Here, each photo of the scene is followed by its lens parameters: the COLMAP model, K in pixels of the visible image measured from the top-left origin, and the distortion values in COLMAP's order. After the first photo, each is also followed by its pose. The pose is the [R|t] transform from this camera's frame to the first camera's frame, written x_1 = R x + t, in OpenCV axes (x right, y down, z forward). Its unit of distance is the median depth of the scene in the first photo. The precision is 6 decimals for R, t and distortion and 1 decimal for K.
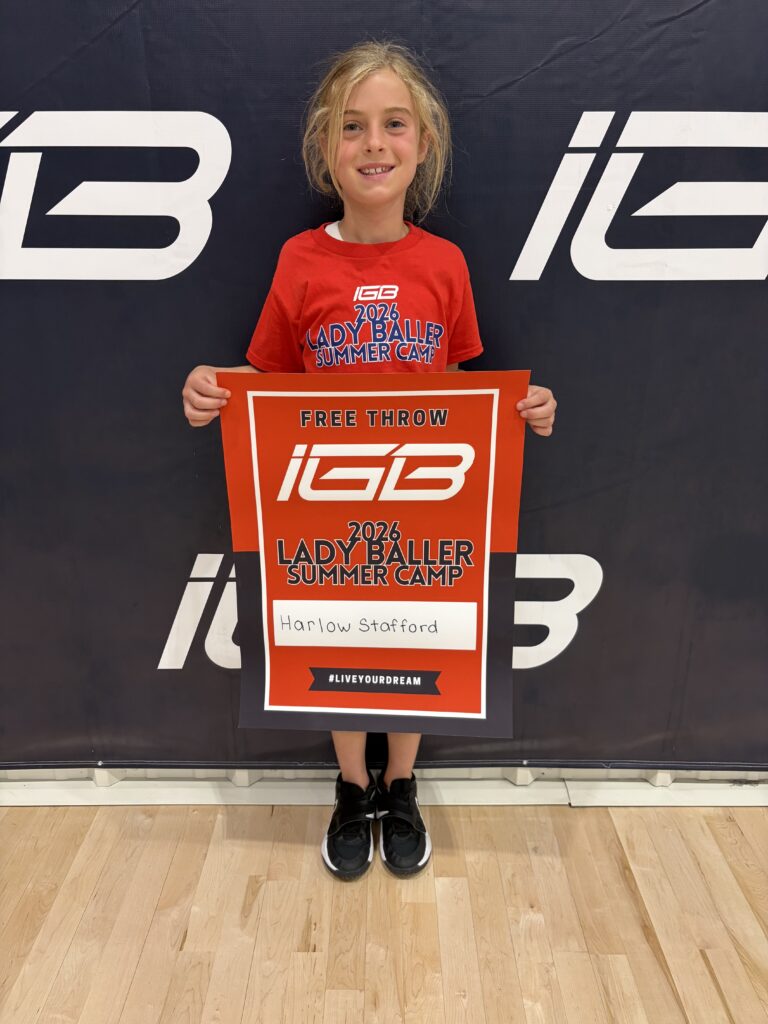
lens RADIAL K [[723.1, 0, 384.1], [0, 723.1, 509.7], [0, 0, 1]] dist [0.063186, -0.059344]
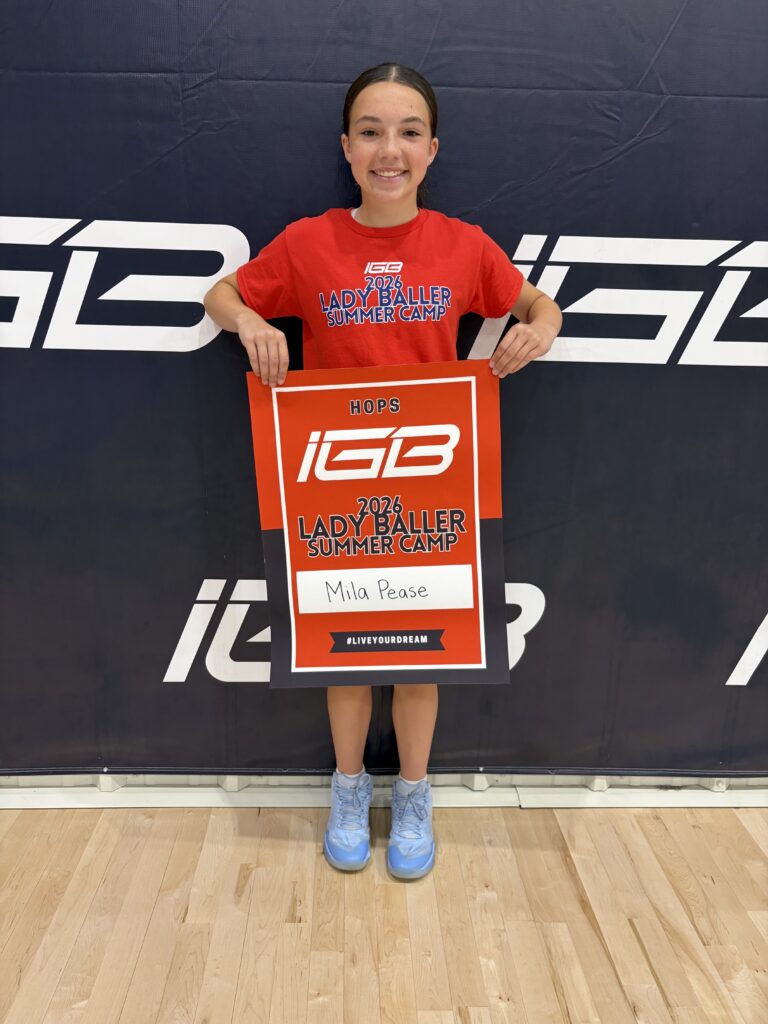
lens RADIAL K [[723.1, 0, 375.9], [0, 723.1, 508.7], [0, 0, 1]] dist [0.063186, -0.059344]
pose [[0.998923, 0.015579, 0.043699, -0.034677], [-0.011592, 0.995868, -0.090066, 0.053233], [-0.044922, 0.089463, 0.994977, -0.204432]]
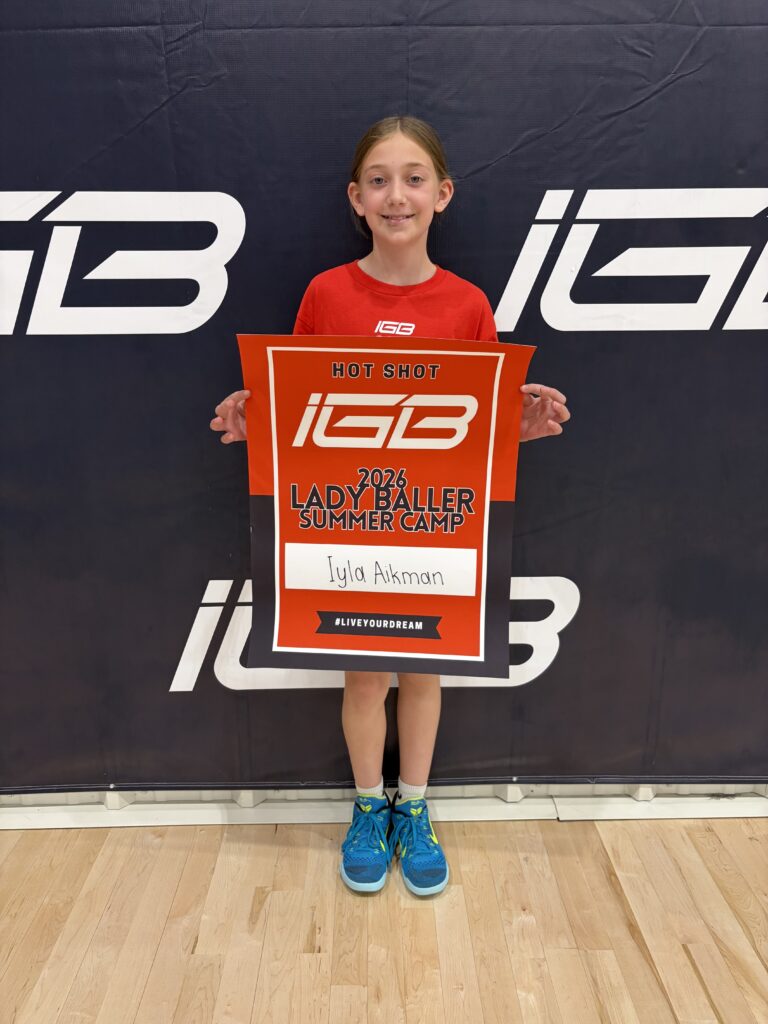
lens RADIAL K [[723.1, 0, 381.3], [0, 723.1, 513.7], [0, 0, 1]] dist [0.063186, -0.059344]
pose [[0.999850, -0.011061, 0.013336, -0.012489], [0.012154, 0.996316, -0.084895, 0.060776], [-0.012348, 0.085044, 0.996301, -0.103103]]
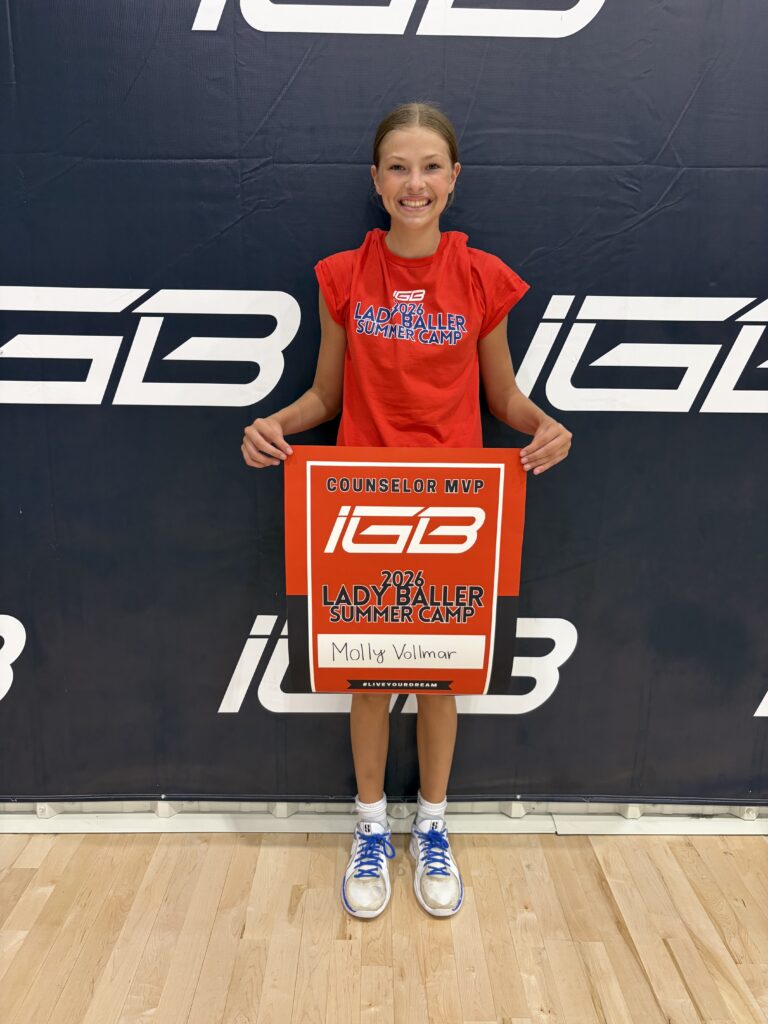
lens RADIAL K [[723.1, 0, 385.0], [0, 723.1, 521.9], [0, 0, 1]] dist [0.063186, -0.059344]
pose [[0.999784, 0.009409, 0.018507, -0.063588], [-0.007033, 0.992190, -0.124534, 0.058721], [-0.019535, 0.124377, 0.992043, -0.292232]]
